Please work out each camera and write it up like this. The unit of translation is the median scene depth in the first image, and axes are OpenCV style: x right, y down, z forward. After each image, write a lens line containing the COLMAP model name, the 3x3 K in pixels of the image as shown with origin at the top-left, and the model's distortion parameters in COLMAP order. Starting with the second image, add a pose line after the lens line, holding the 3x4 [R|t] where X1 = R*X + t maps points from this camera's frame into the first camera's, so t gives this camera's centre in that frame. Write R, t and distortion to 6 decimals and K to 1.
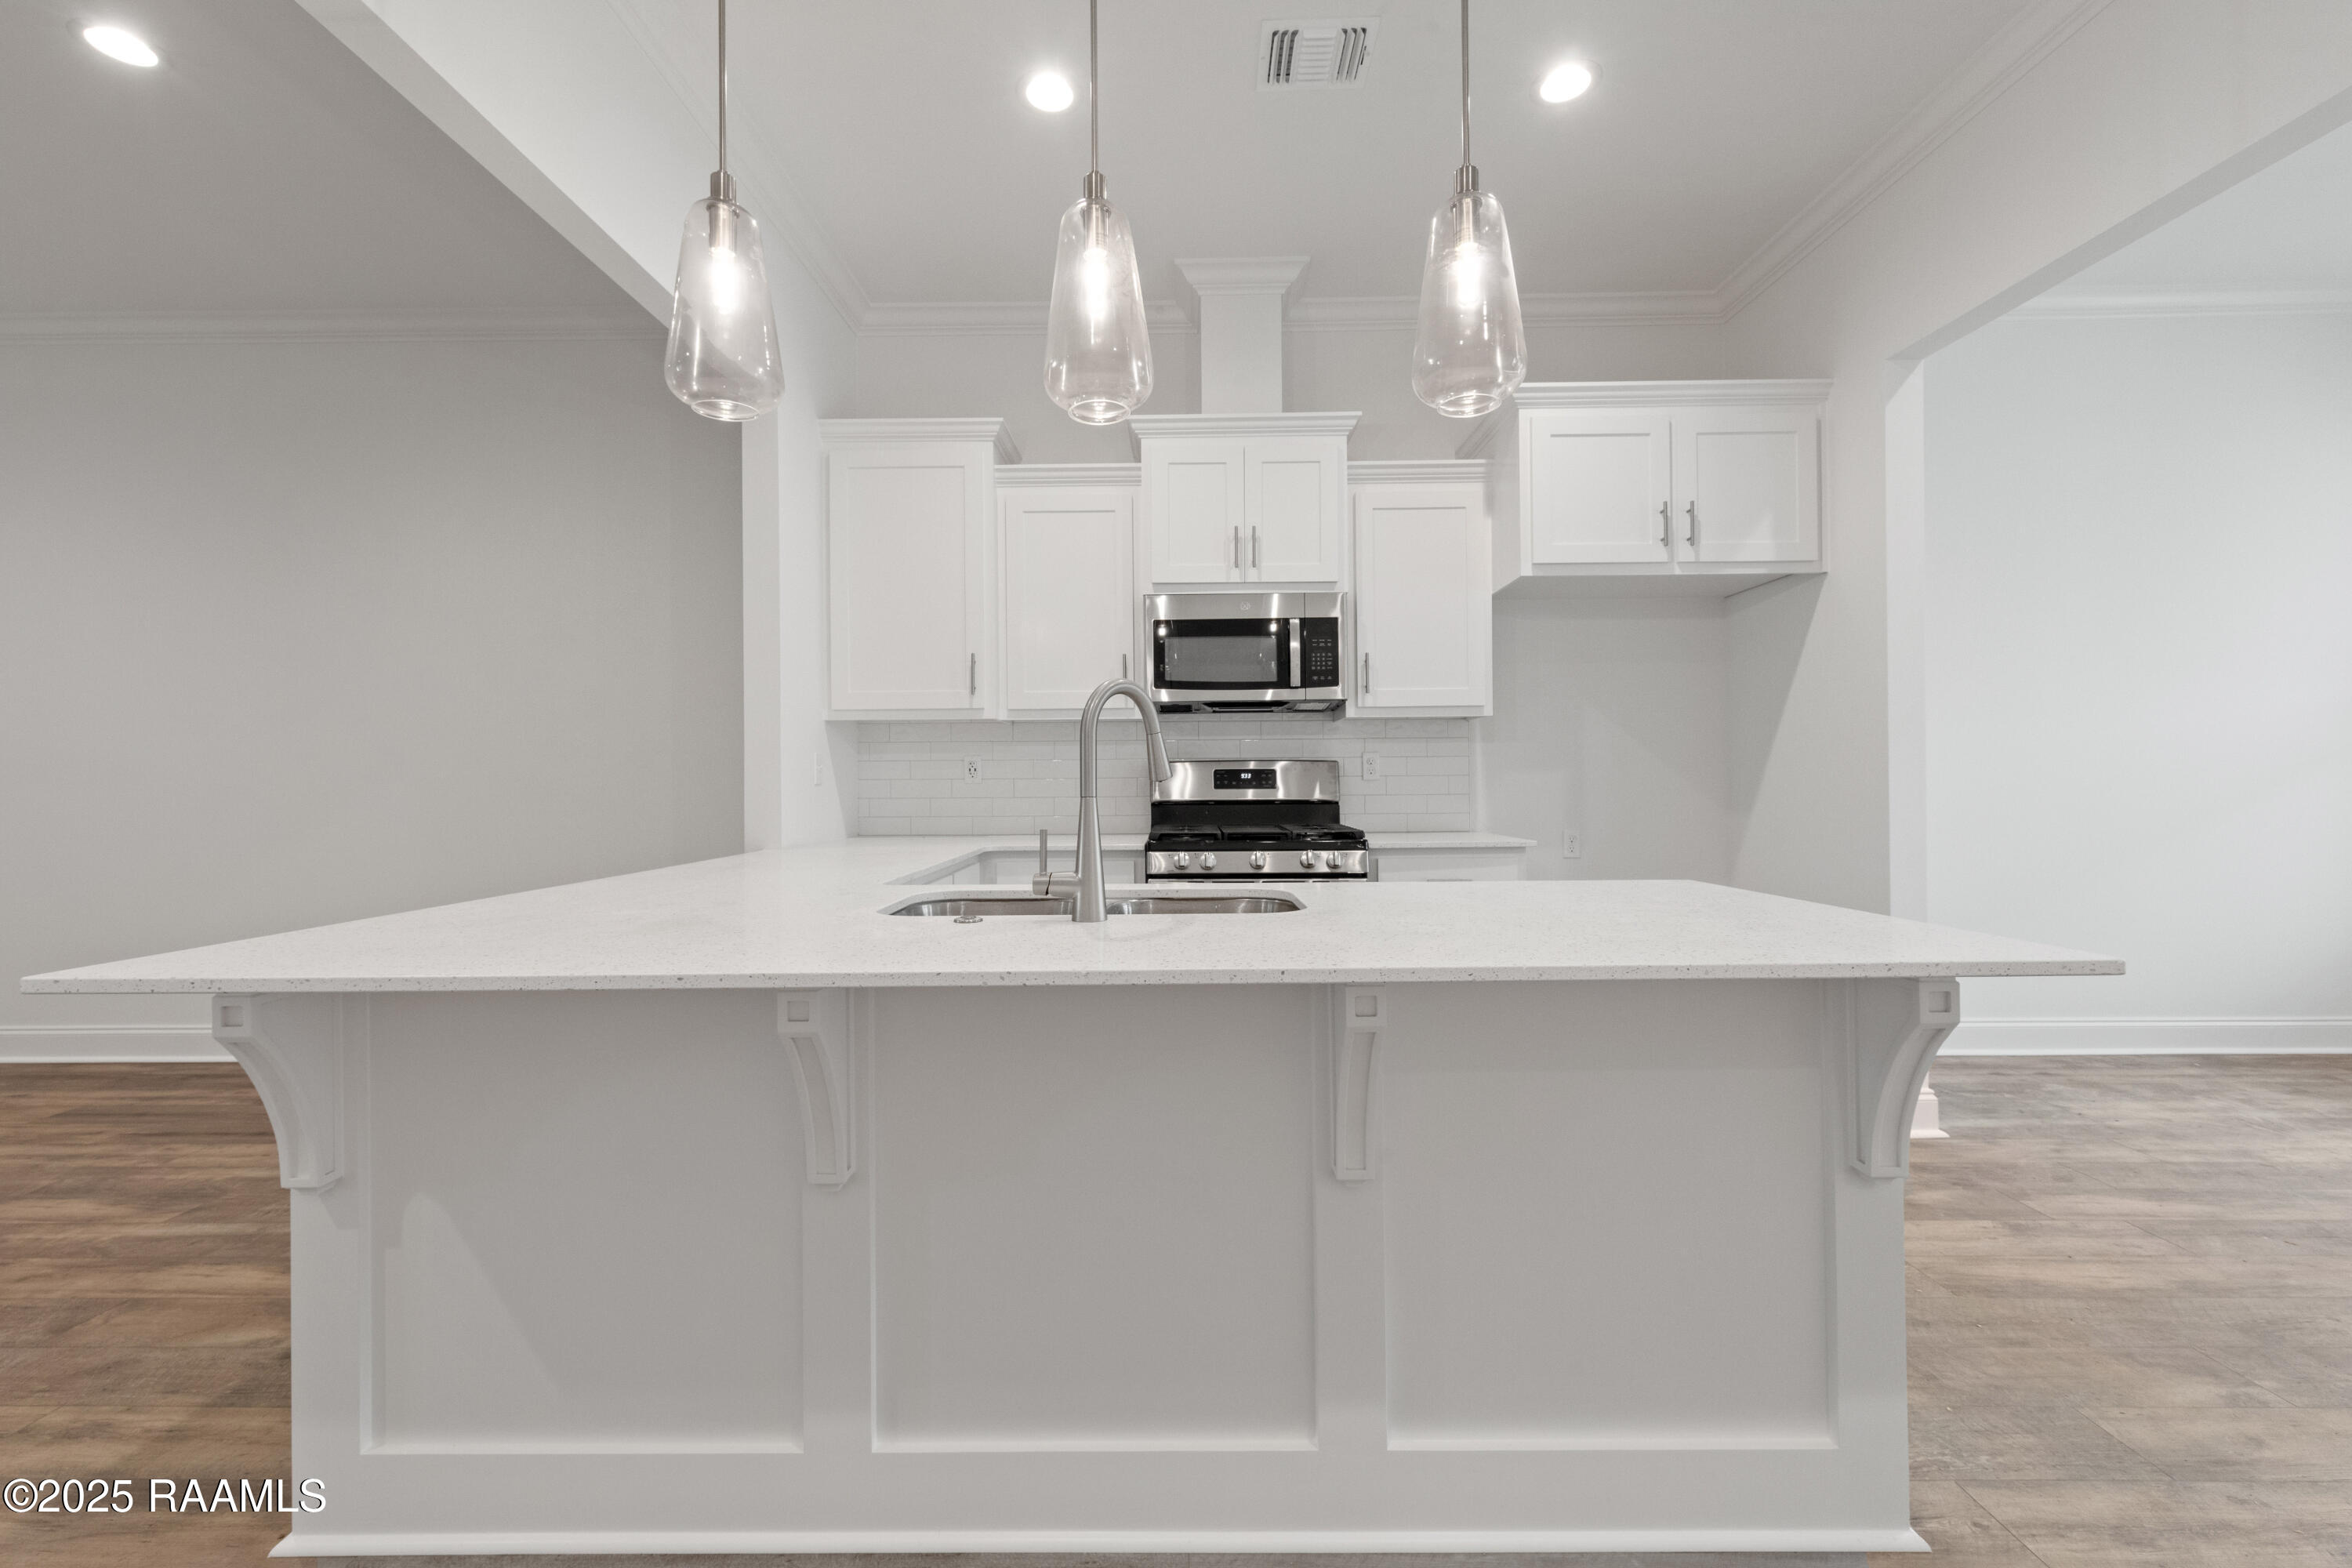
lens RADIAL K [[974.0, 0, 1178.3], [0, 974.0, 773.3], [0, 0, 1]] dist [0.000585, 0.000291]
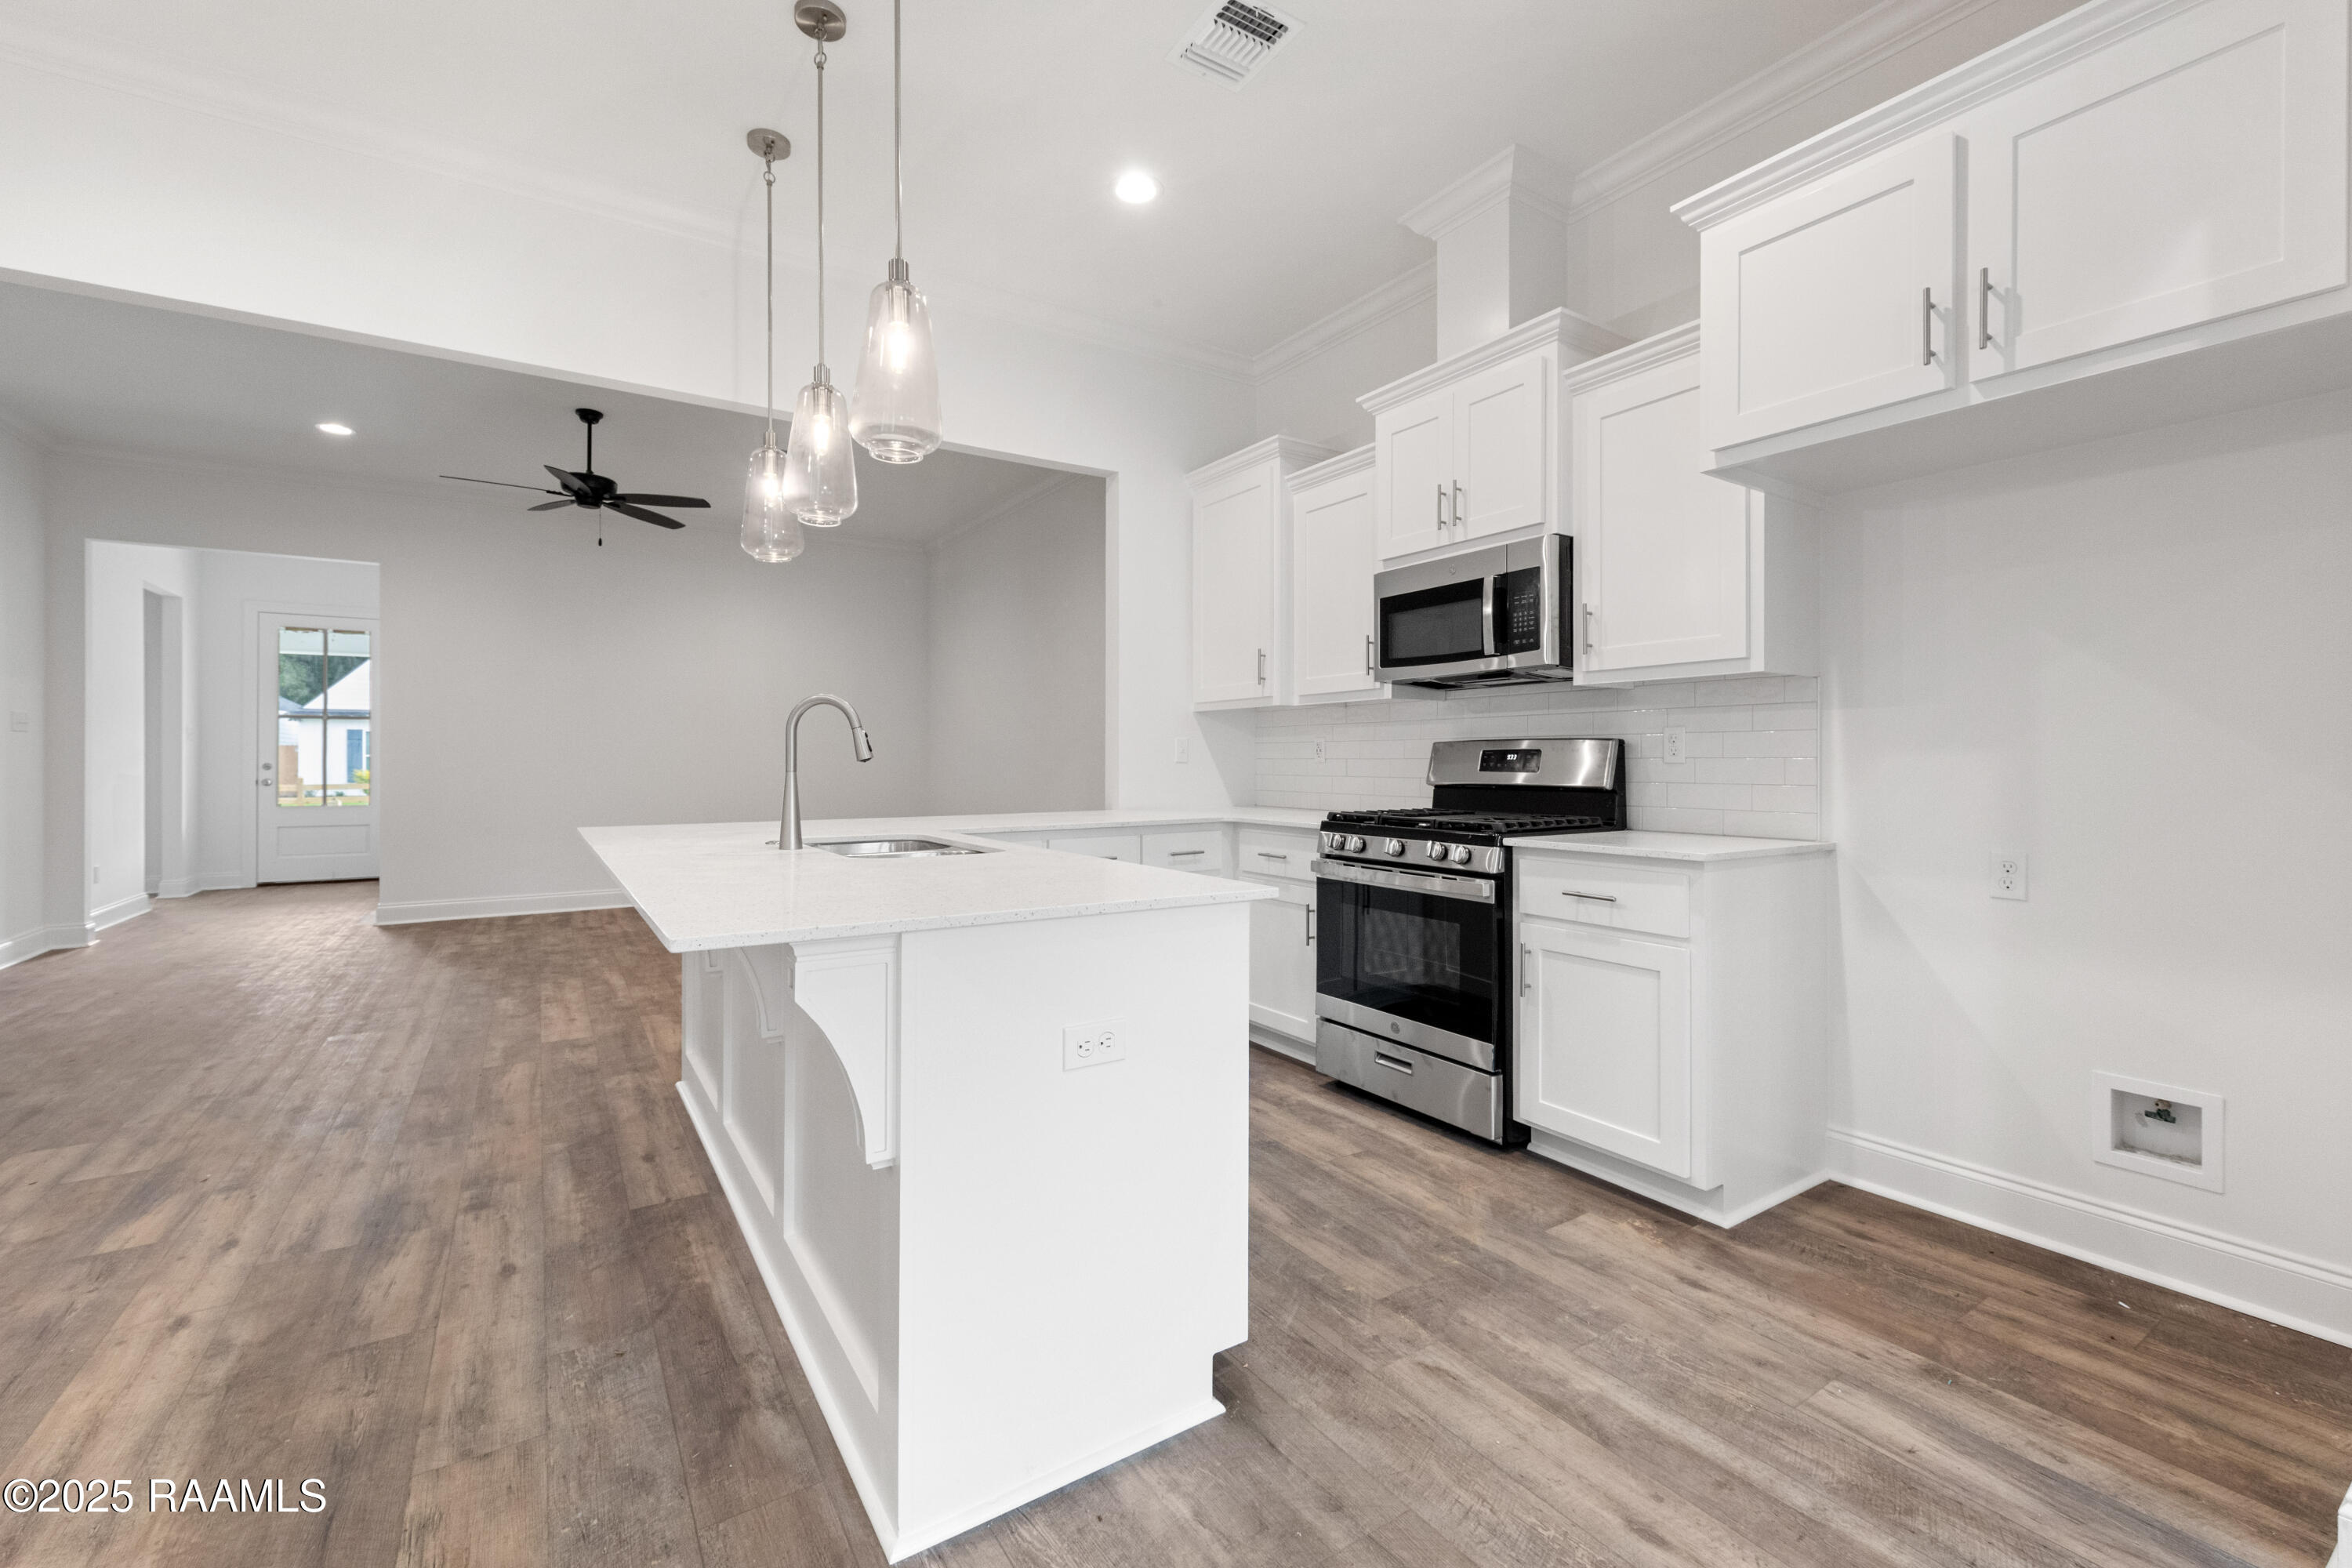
lens RADIAL K [[983.6, 0, 1165.2], [0, 983.6, 758.8], [0, 0, 1]] dist [0.004876, 0.000204]
pose [[0.548636, 0.006831, -0.836034, 0.694057], [-0.001370, 0.999973, 0.007271, -0.002054], [0.836060, -0.002844, 0.548630, 0.276881]]
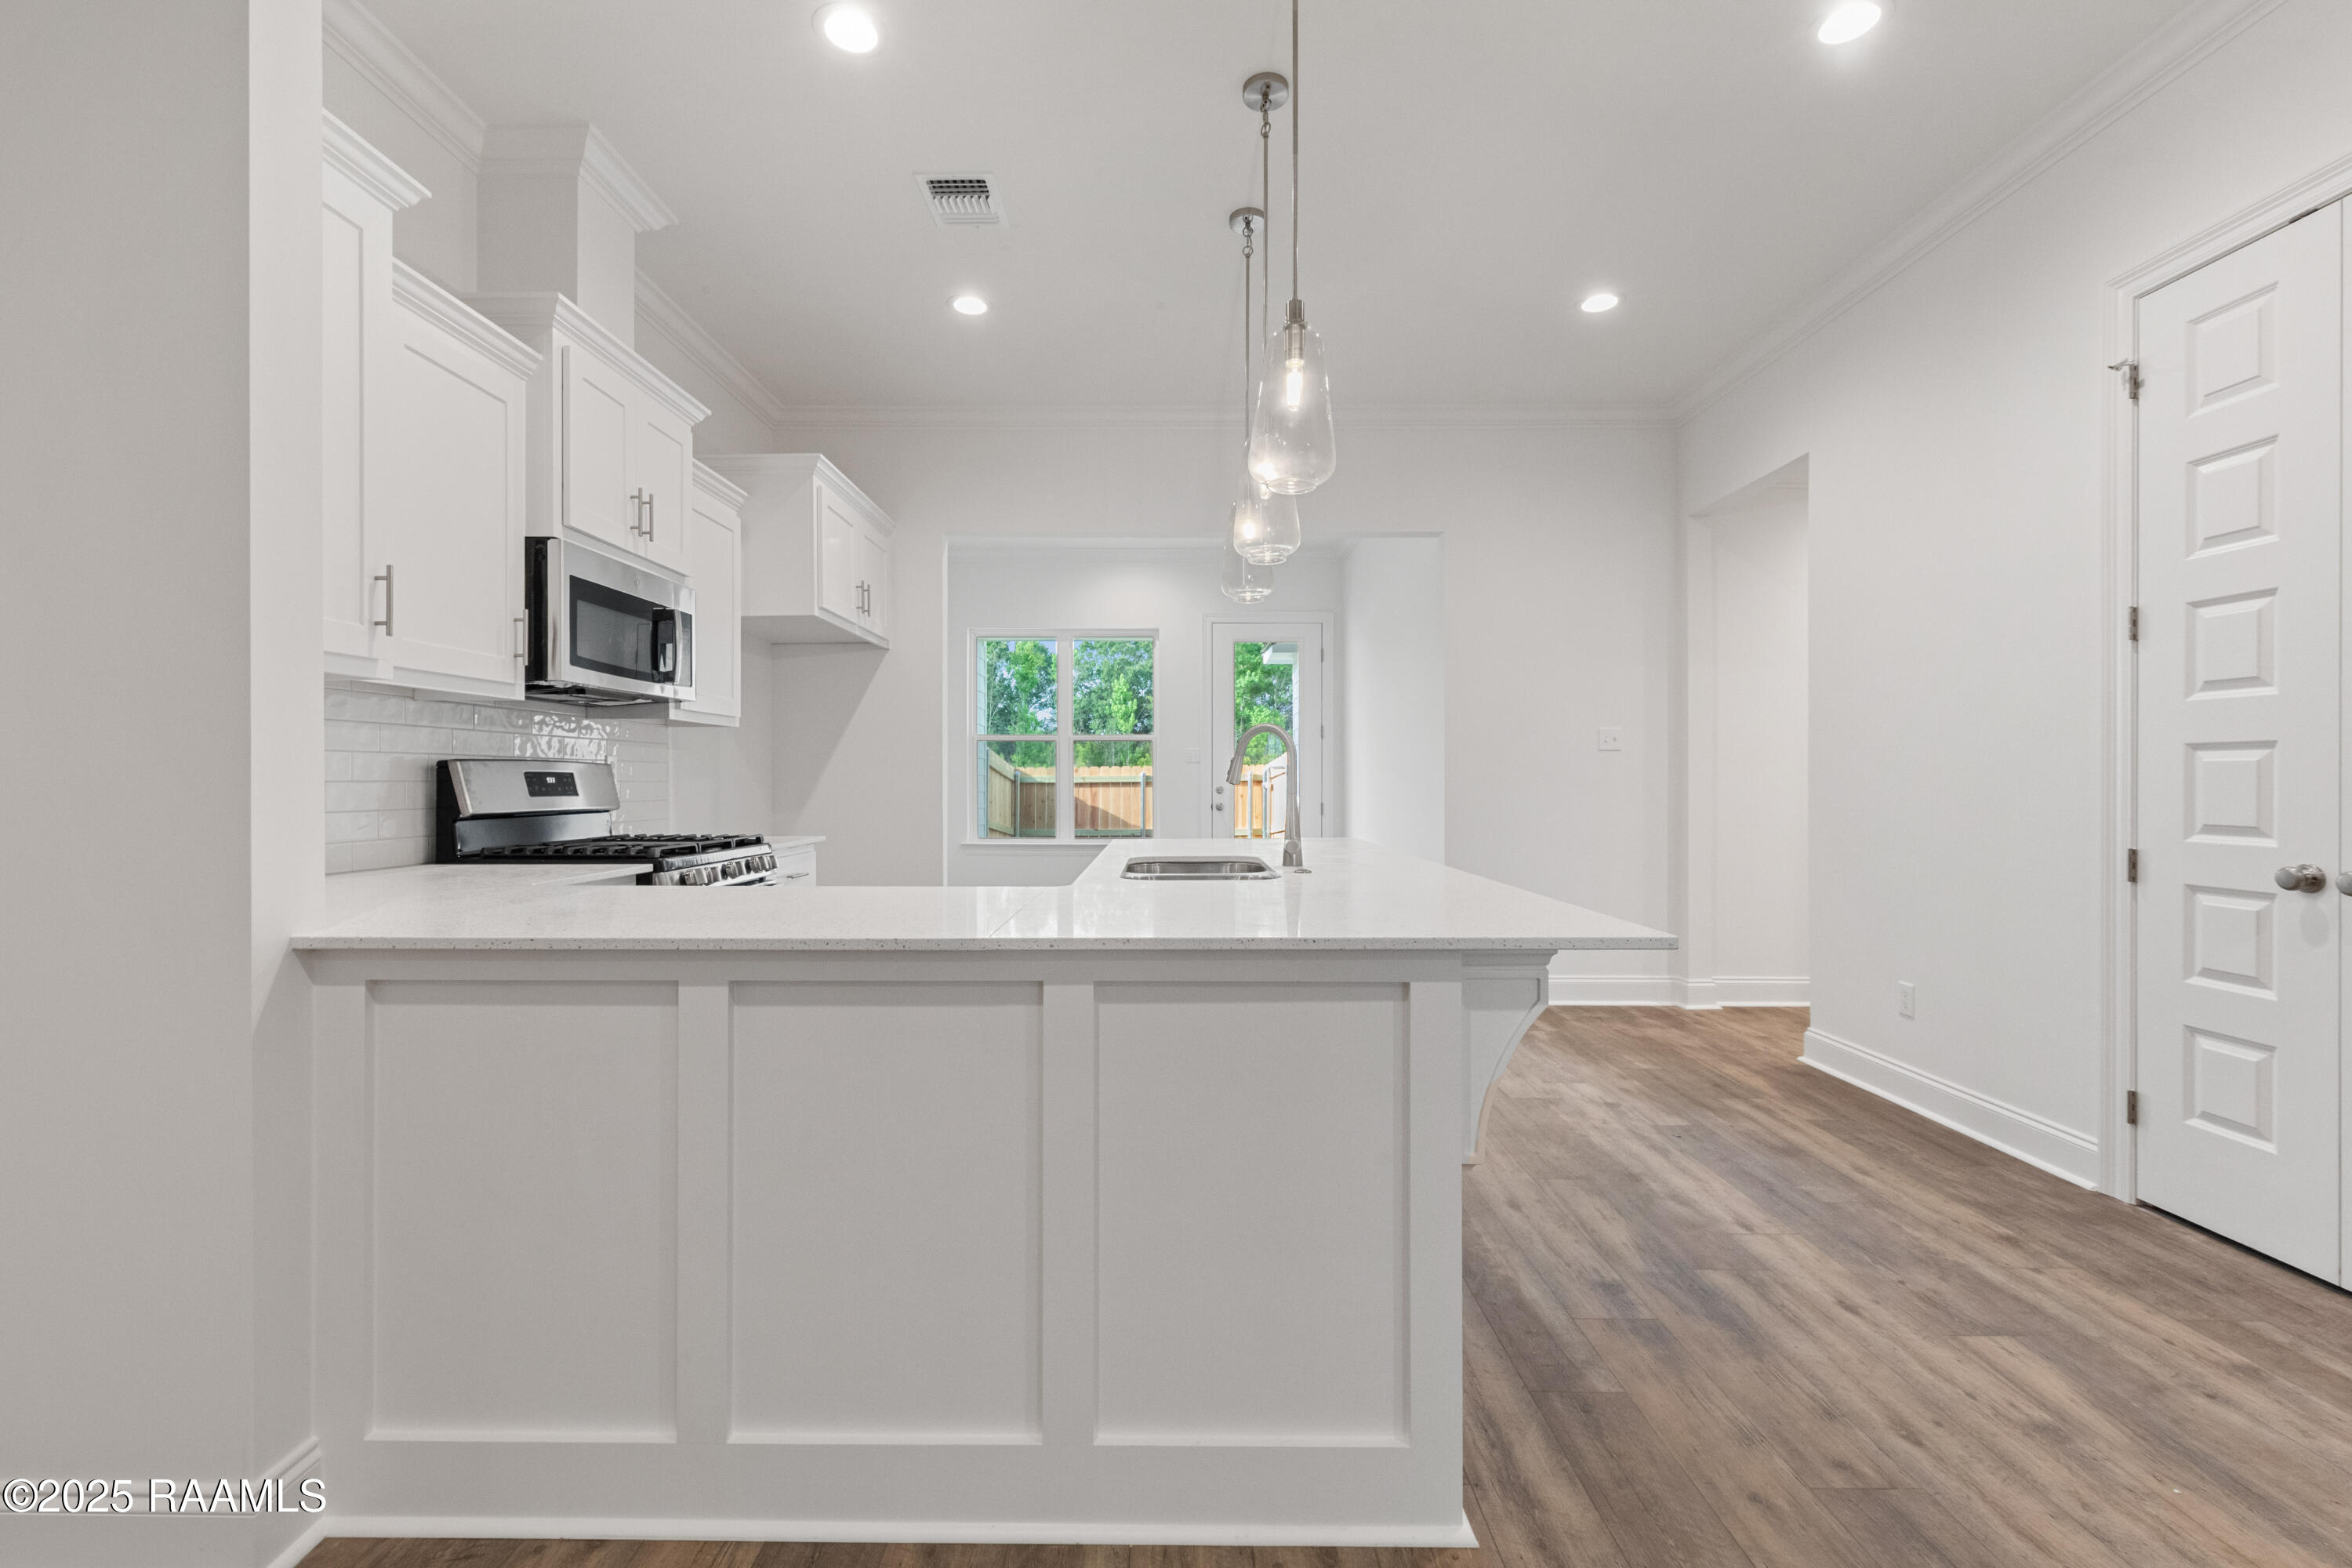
lens RADIAL K [[977.1, 0, 1167.0], [0, 977.1, 795.3], [0, 0, 1]] dist [0.001538, 0.000183]
pose [[-0.001682, -0.007082, 0.999974, -0.802274], [-0.001726, 0.999973, 0.007080, 0.009153], [-0.999997, -0.001714, -0.001694, 0.538326]]
